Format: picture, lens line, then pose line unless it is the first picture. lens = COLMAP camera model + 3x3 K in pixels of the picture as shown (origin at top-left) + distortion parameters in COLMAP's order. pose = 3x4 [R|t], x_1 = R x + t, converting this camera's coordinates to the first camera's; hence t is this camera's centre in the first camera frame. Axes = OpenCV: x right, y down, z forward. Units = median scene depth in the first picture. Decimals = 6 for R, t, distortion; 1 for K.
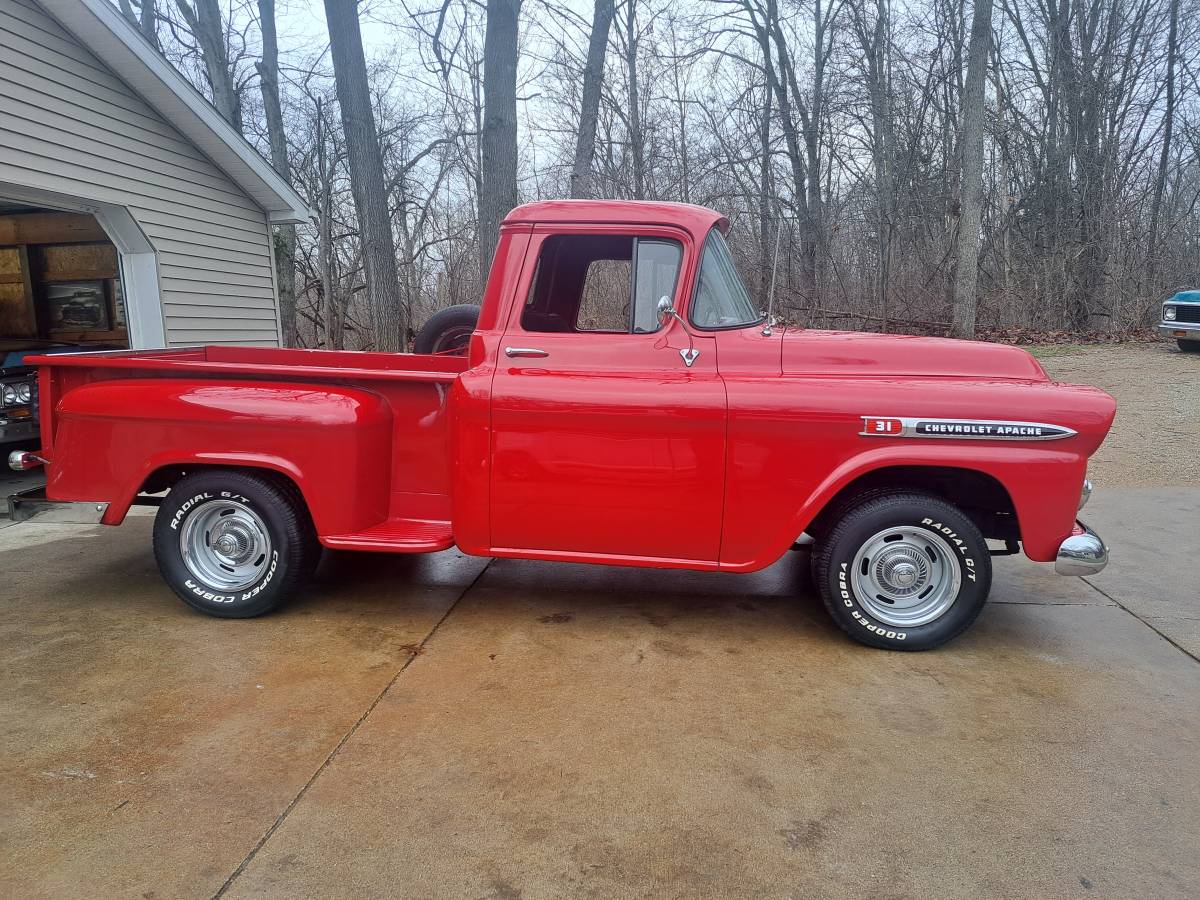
lens RADIAL K [[840.7, 0, 600.0], [0, 840.7, 450.0], [0, 0, 1]] dist [0.078844, -0.077078]
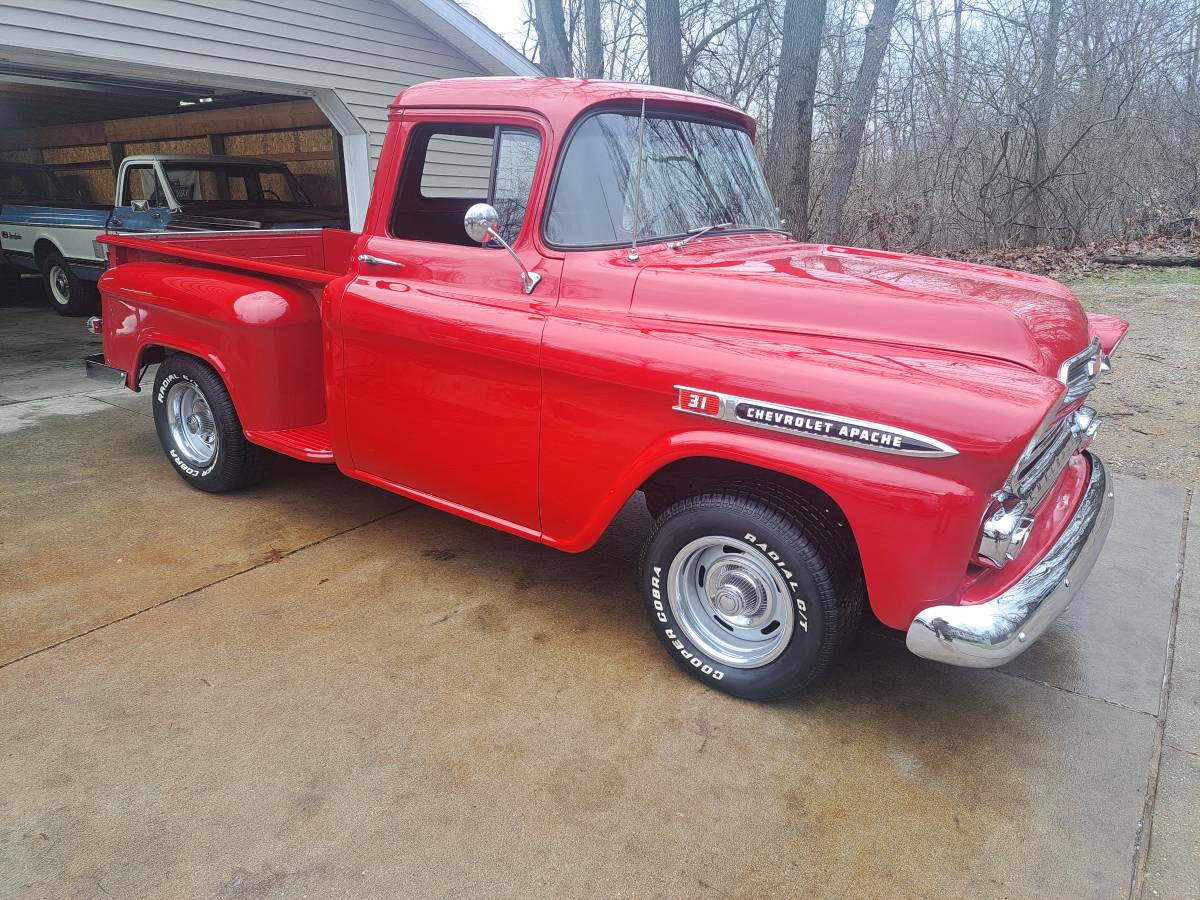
lens RADIAL K [[843.9, 0, 624.3], [0, 843.9, 448.1], [0, 0, 1]] dist [0.087095, -0.080267]
pose [[0.887380, 0.159616, -0.432526, 0.558661], [-0.098304, 0.982089, 0.160739, -0.092838], [0.450436, -0.100117, 0.887178, 0.294085]]
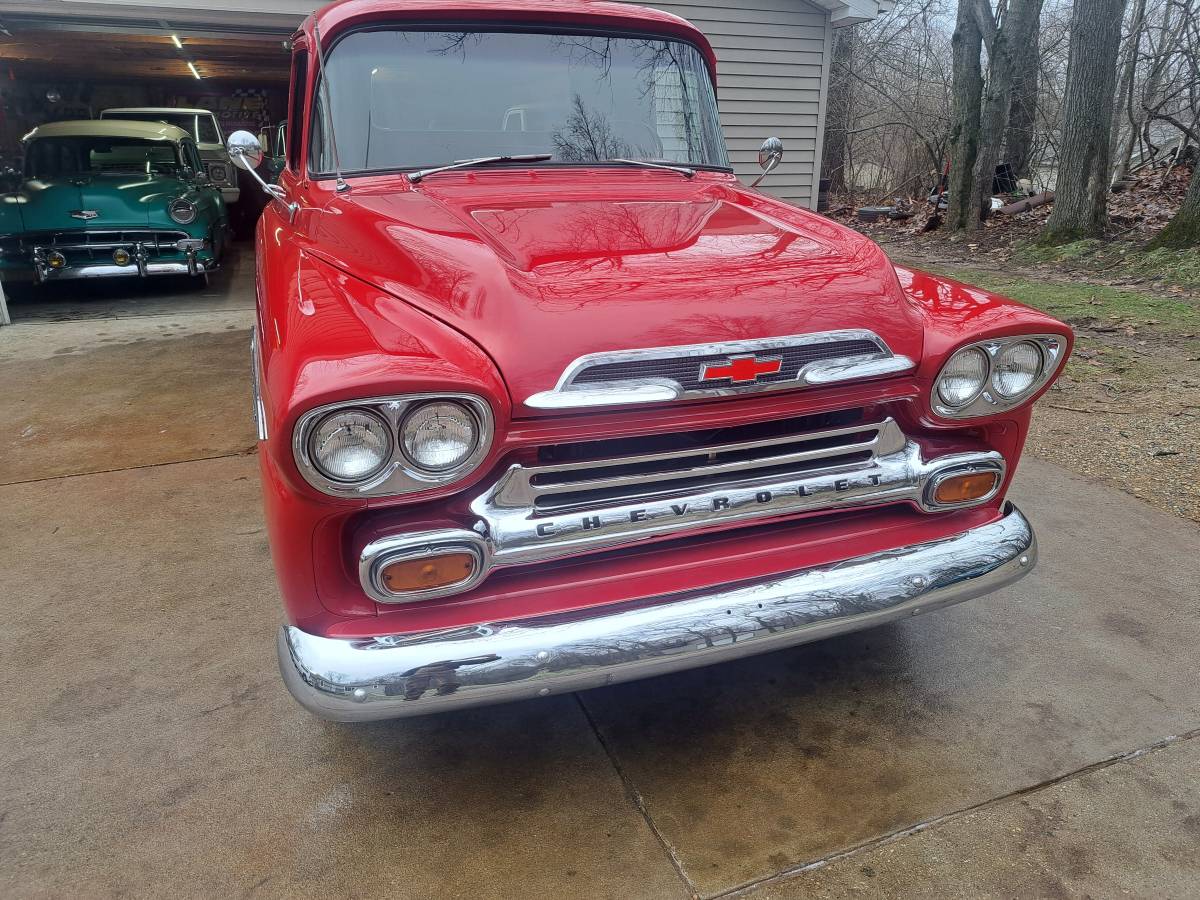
lens RADIAL K [[837.6, 0, 601.8], [0, 837.6, 448.9], [0, 0, 1]] dist [0.081960, -0.083822]
pose [[0.468561, 0.313361, -0.825988, 0.972661], [-0.145446, 0.949582, 0.277741, -0.167322], [0.871376, -0.010002, 0.490514, 0.845232]]
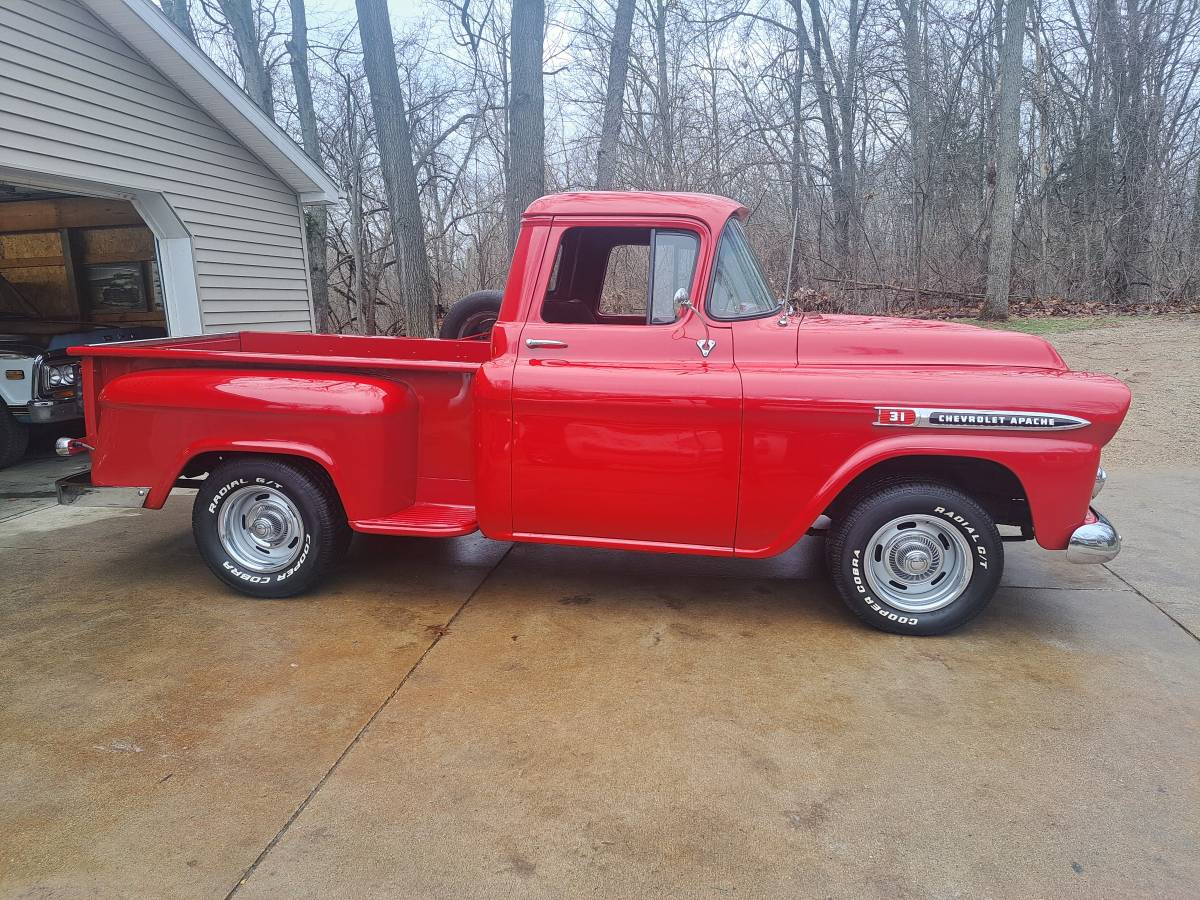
lens RADIAL K [[837.6, 0, 601.8], [0, 837.6, 448.9], [0, 0, 1]] dist [0.081960, -0.083822]
pose [[0.999416, 0.000458, -0.034160, 0.014853], [0.000705, 0.999420, 0.034039, -0.022303], [0.034155, -0.034044, 0.998837, -0.022045]]
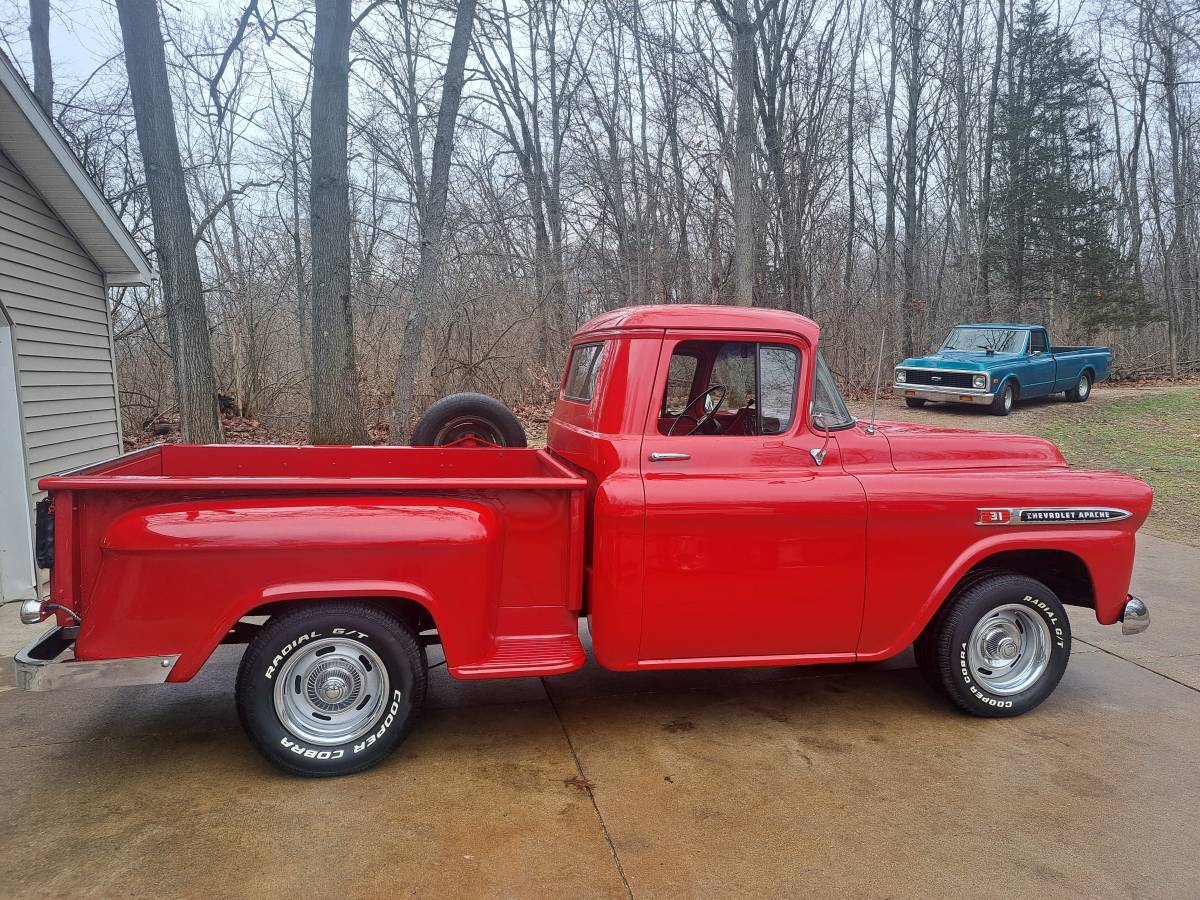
lens RADIAL K [[845.4, 0, 592.4], [0, 845.4, 443.0], [0, 0, 1]] dist [0.067627, -0.063518]
pose [[0.947633, -0.028842, 0.318055, -0.487861], [0.049909, 0.997051, -0.058289, -0.079225], [-0.315436, 0.071110, 0.946279, 0.086890]]
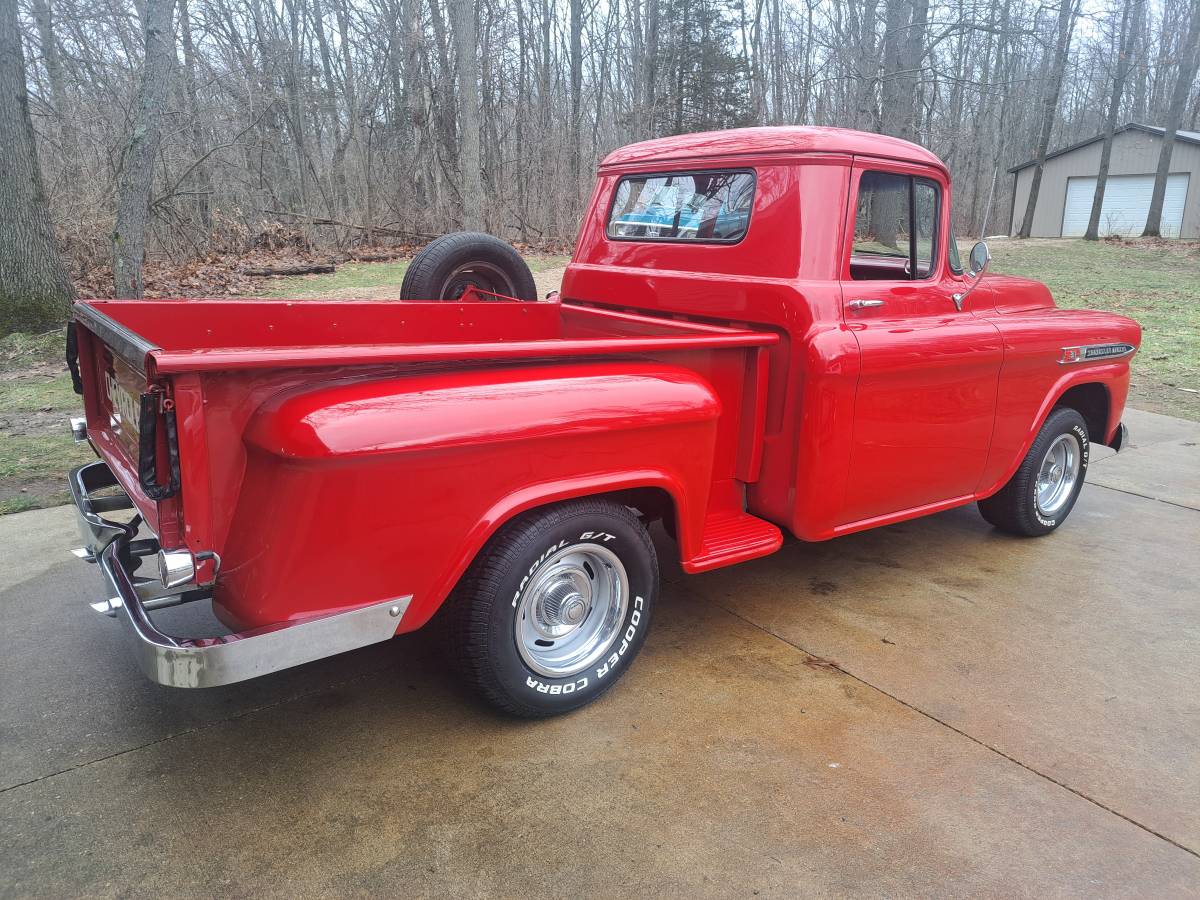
lens RADIAL K [[851.7, 0, 588.7], [0, 851.7, 433.4], [0, 0, 1]] dist [0.104181, -0.104795]
pose [[0.724219, -0.147989, 0.673503, -0.929568], [0.086428, 0.988478, 0.124263, -0.119189], [-0.684133, -0.031784, 0.728665, 0.528870]]
